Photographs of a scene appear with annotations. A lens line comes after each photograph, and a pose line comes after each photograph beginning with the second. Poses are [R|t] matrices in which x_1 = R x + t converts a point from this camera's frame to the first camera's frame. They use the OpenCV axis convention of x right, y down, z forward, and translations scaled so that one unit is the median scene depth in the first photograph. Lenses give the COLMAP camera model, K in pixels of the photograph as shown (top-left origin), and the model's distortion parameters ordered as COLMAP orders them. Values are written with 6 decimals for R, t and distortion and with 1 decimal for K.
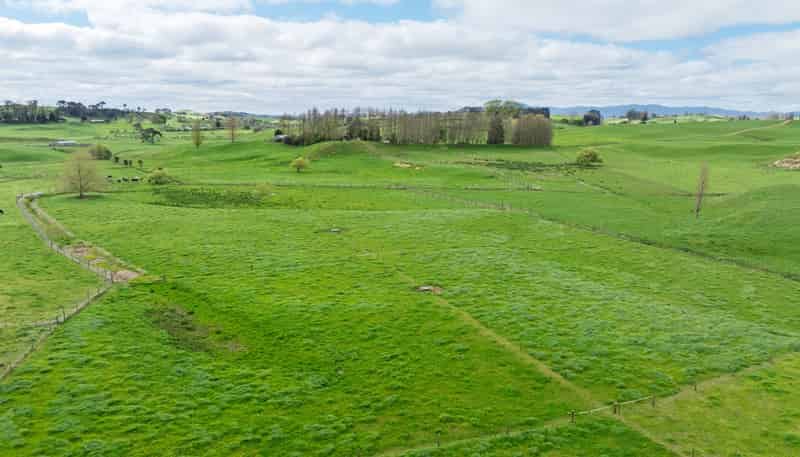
lens RADIAL K [[595.1, 0, 402.9], [0, 595.1, 225.2], [0, 0, 1]] dist [-0.040996, 0.005892]
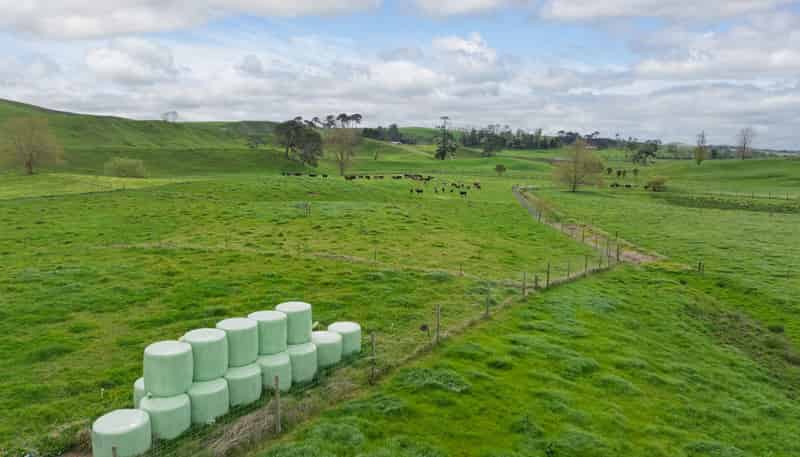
lens RADIAL K [[524.6, 0, 397.5], [0, 524.6, 226.3], [0, 0, 1]] dist [-0.015634, -0.002978]
pose [[0.687815, 0.088635, -0.720455, -0.217651], [-0.142643, 0.989669, -0.014425, 0.091438], [0.711733, 0.112689, 0.693352, 0.370353]]
